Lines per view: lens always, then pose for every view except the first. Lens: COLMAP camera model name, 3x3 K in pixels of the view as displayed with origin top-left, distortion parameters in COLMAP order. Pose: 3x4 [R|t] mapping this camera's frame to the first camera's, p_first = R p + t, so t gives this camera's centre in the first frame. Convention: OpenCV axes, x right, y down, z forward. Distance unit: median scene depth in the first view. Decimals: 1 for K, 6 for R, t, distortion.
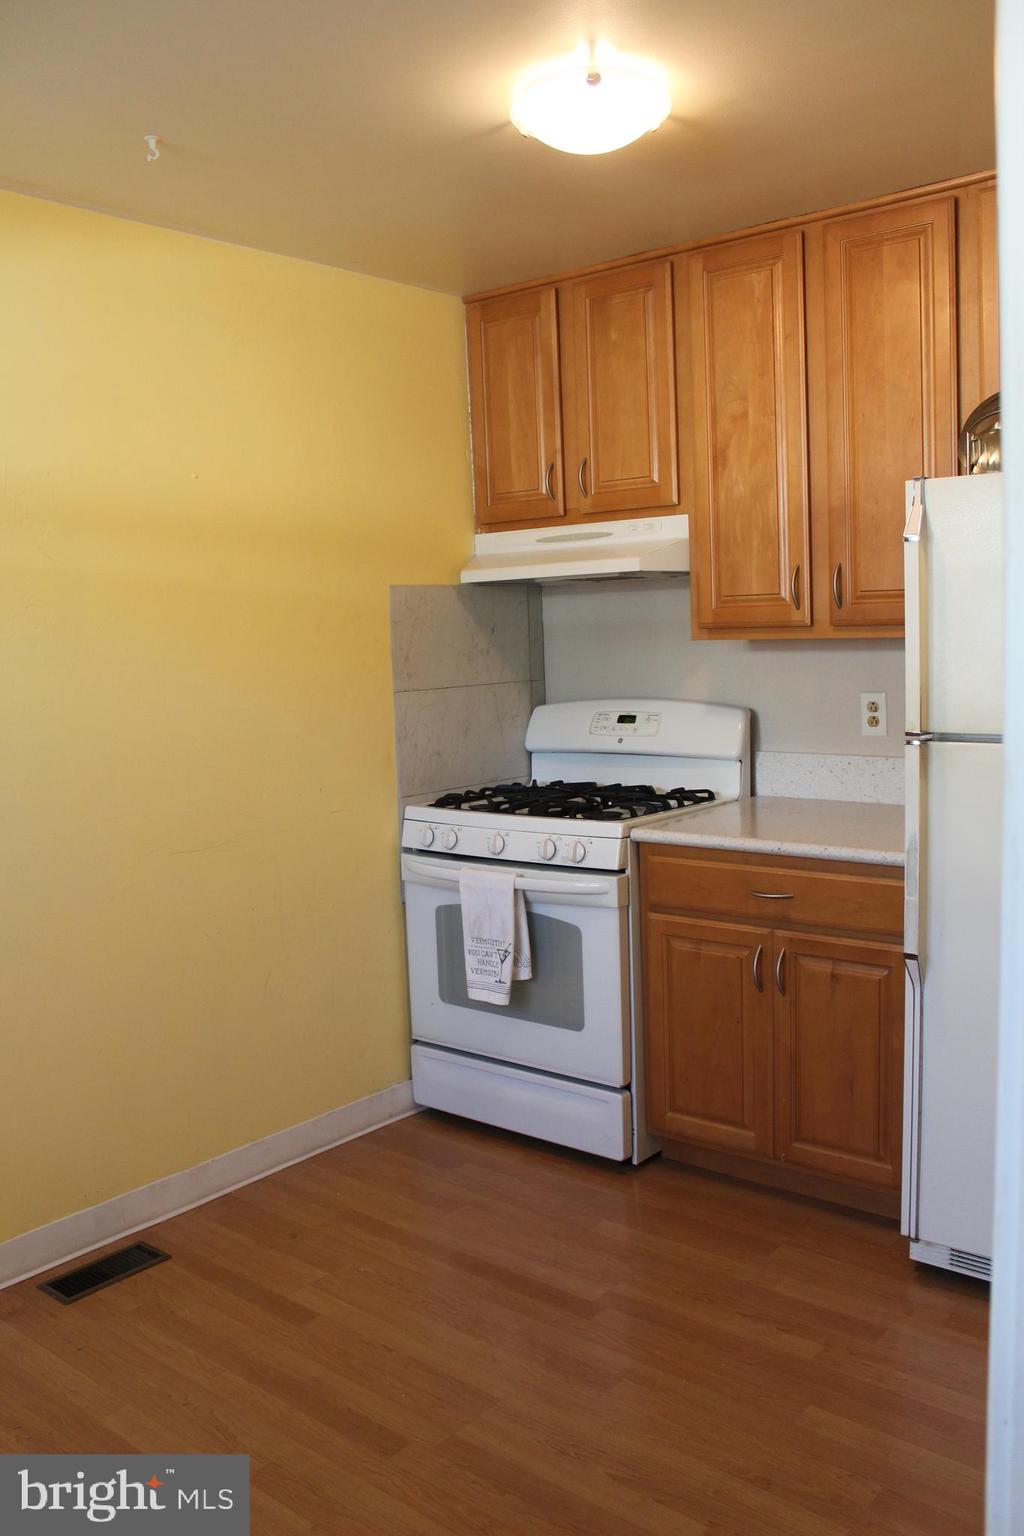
lens RADIAL K [[1276.6, 0, 502.4], [0, 1276.6, 767.6], [0, 0, 1]] dist [-0.166164, 0.138803]
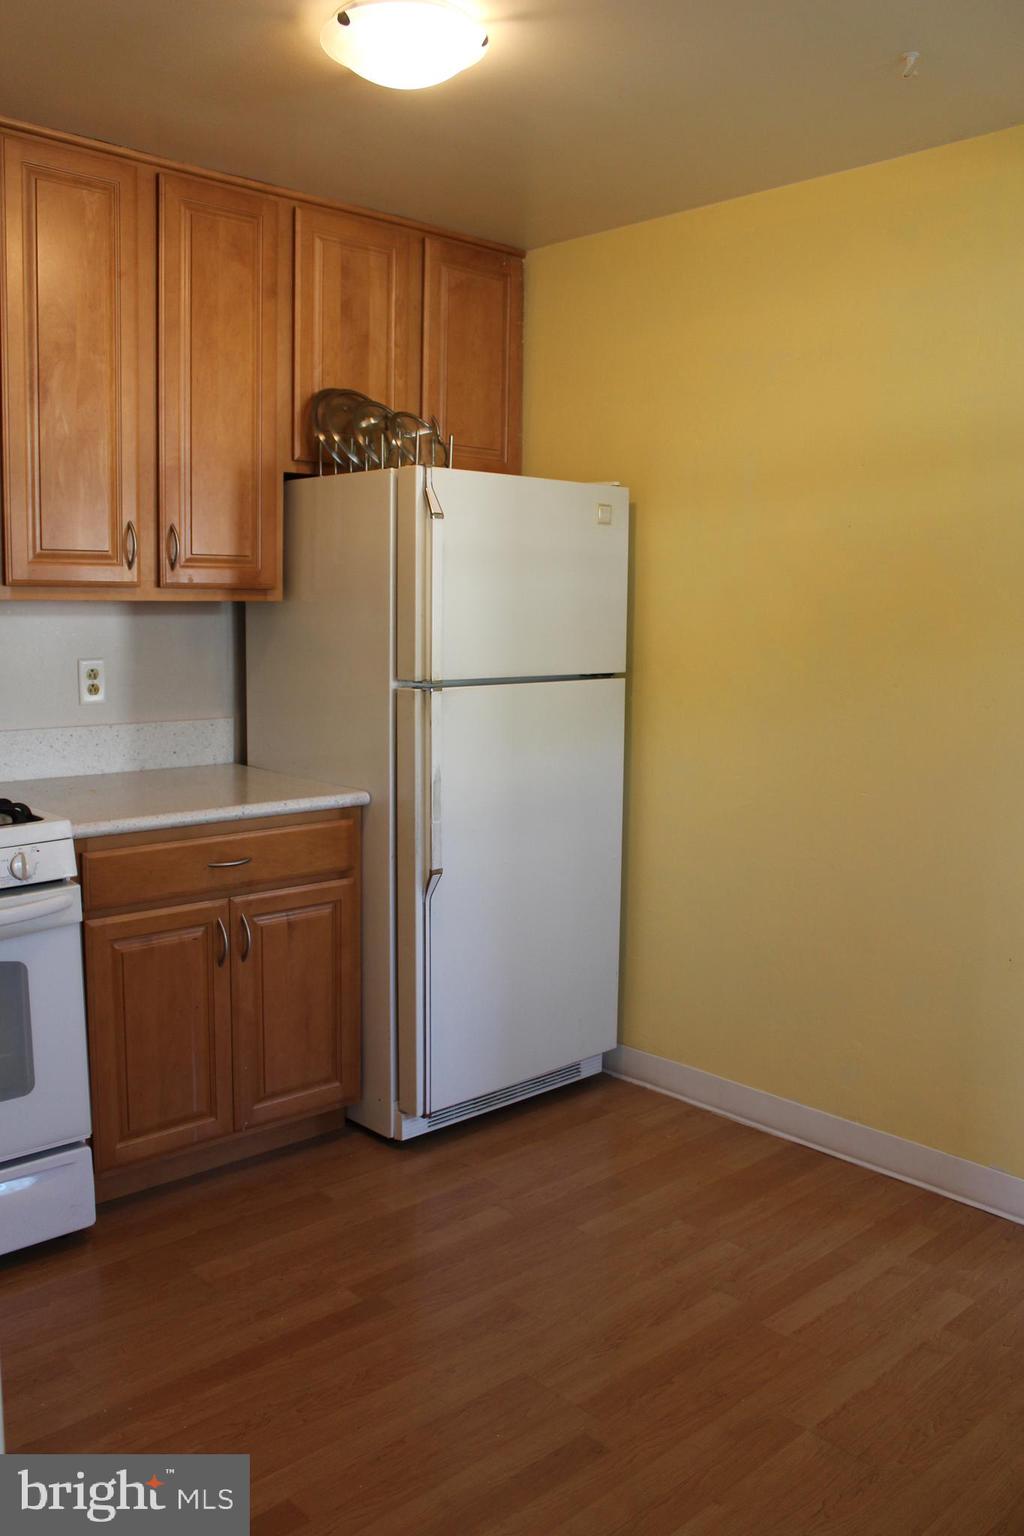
lens RADIAL K [[1276.6, 0, 502.4], [0, 1276.6, 767.6], [0, 0, 1]] dist [-0.166164, 0.138803]
pose [[0.124982, -0.095649, 0.987538, -0.670885], [0.089179, 0.992396, 0.084834, -0.033331], [-0.988143, 0.077465, 0.132561, 0.619090]]
